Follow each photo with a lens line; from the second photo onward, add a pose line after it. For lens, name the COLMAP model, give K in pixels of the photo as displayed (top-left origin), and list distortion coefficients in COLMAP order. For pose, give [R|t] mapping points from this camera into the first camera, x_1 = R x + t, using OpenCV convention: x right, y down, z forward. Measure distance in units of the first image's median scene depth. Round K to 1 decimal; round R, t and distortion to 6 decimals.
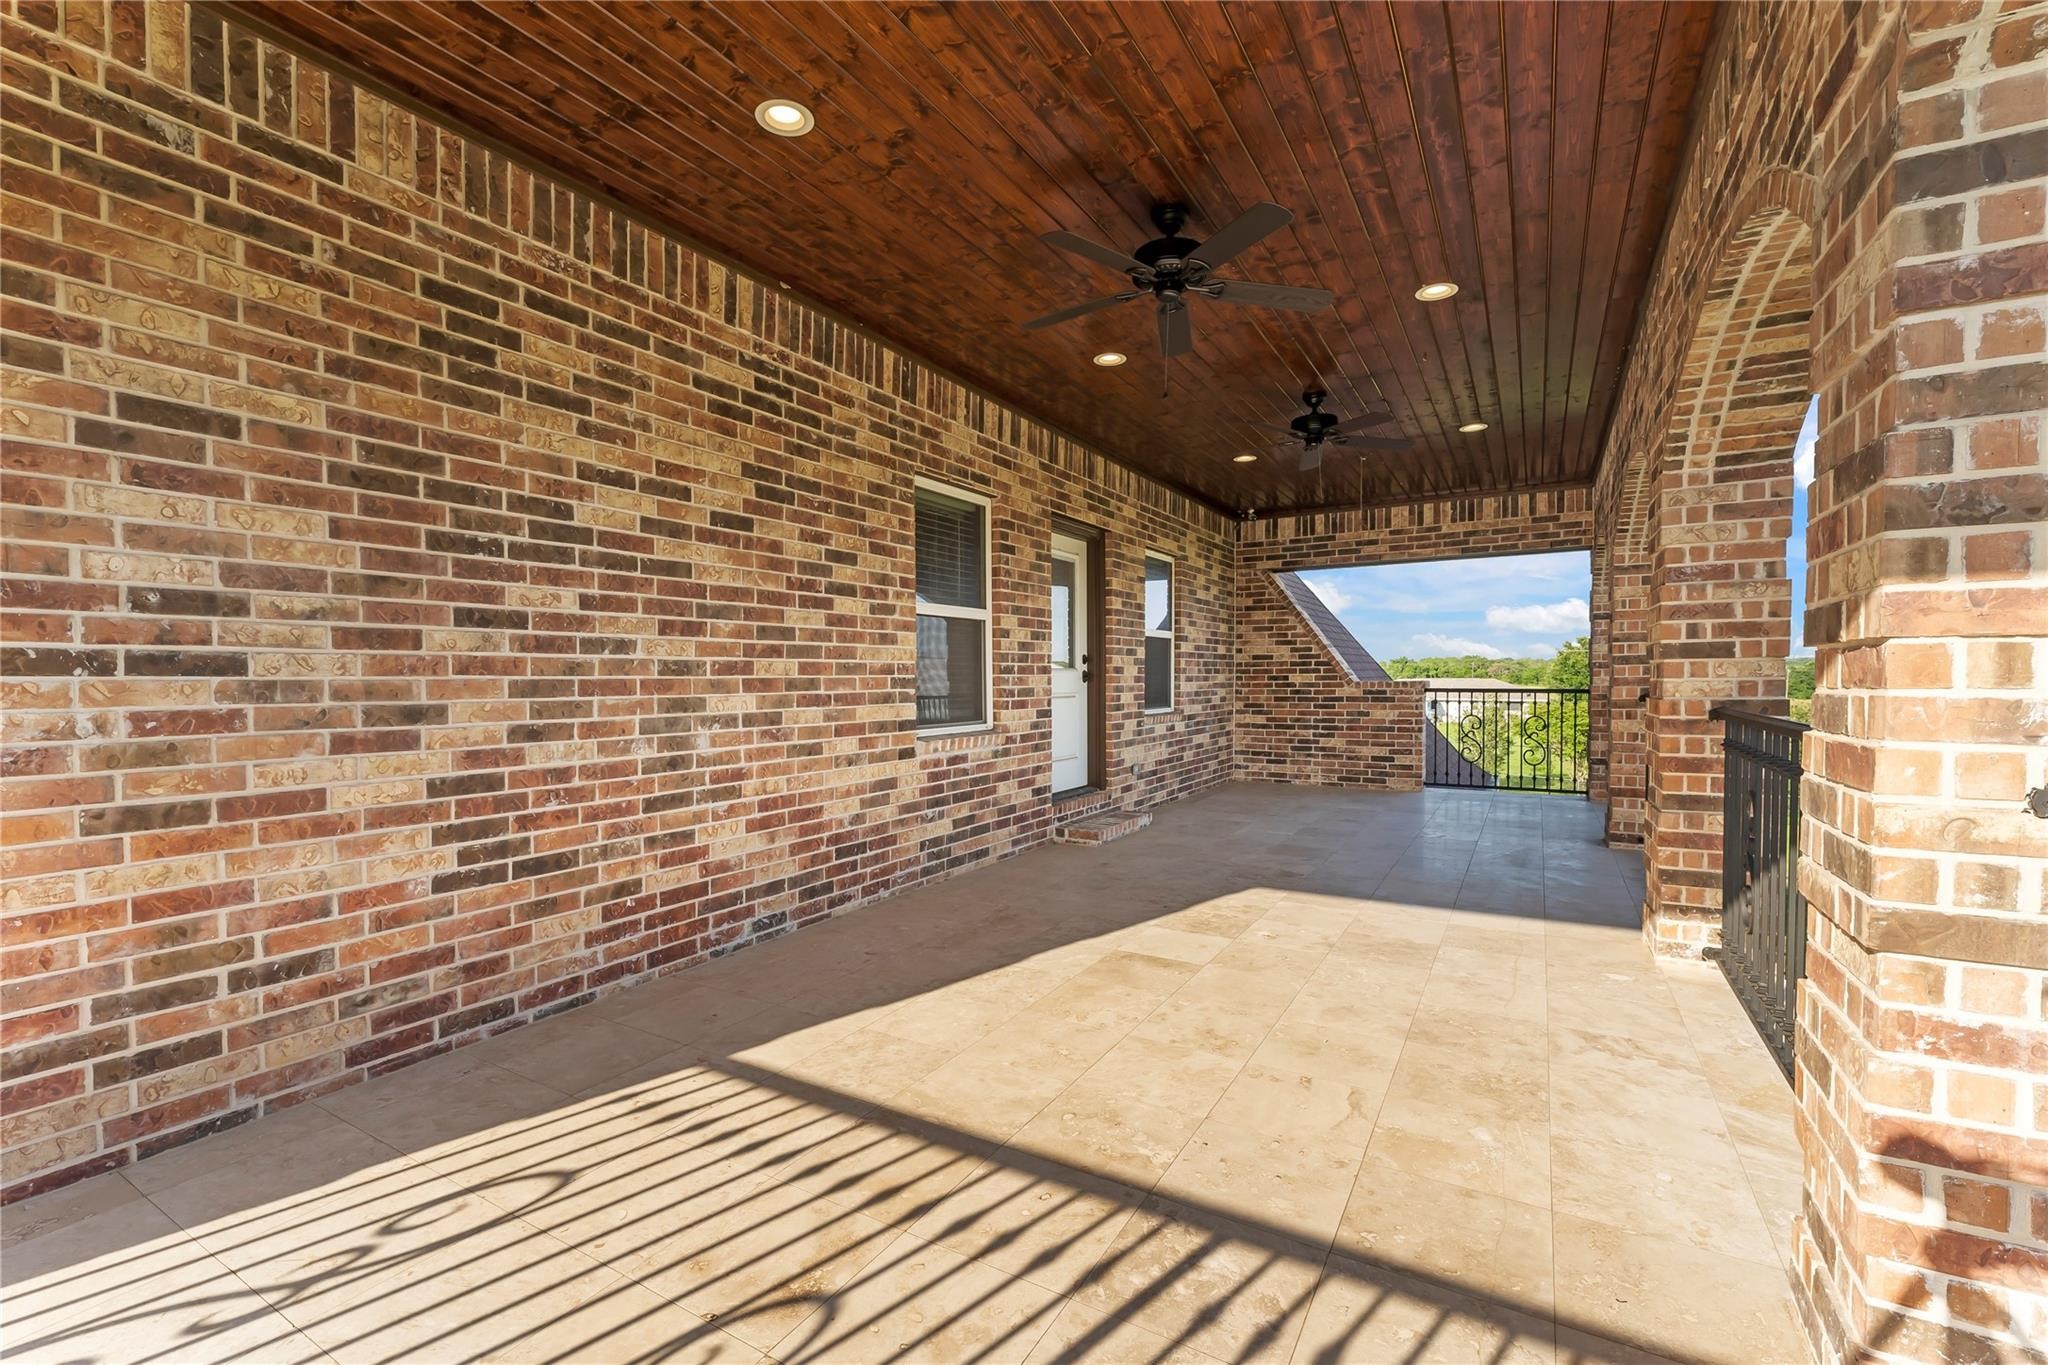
lens RADIAL K [[880.3, 0, 1021.0], [0, 880.3, 693.2], [0, 0, 1]] dist [0.000256, -0.000186]
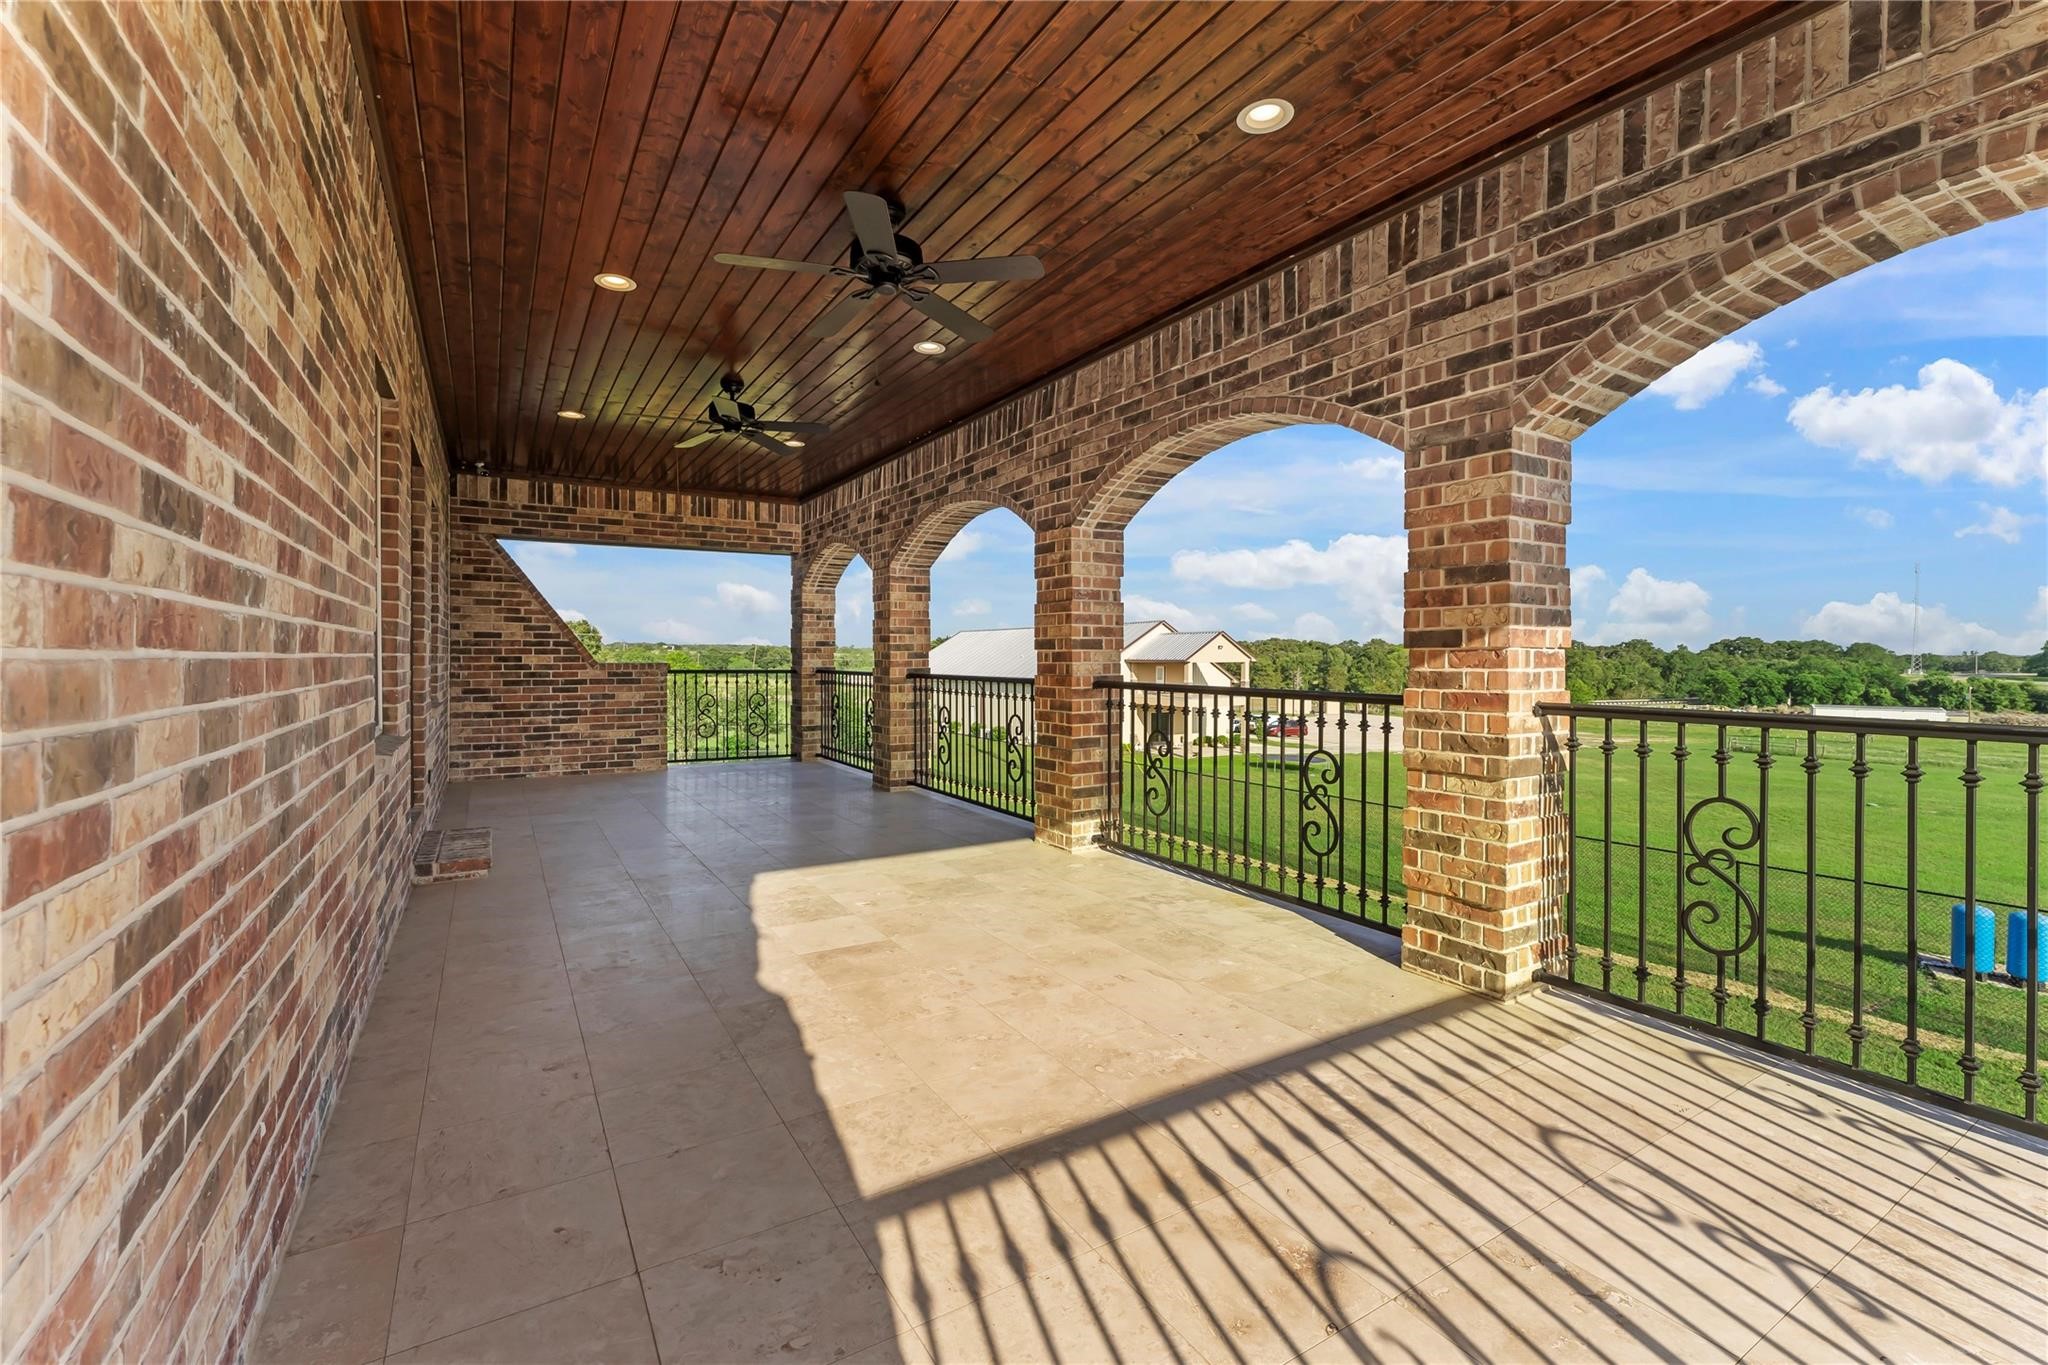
lens RADIAL K [[880.3, 0, 984.9], [0, 880.3, 651.6], [0, 0, 1]] dist [0.000256, -0.000186]
pose [[0.468528, 0.011766, 0.883370, -0.283269], [0.010586, 0.999765, -0.018931, -0.003367], [-0.883385, 0.018221, 0.468293, 0.179050]]
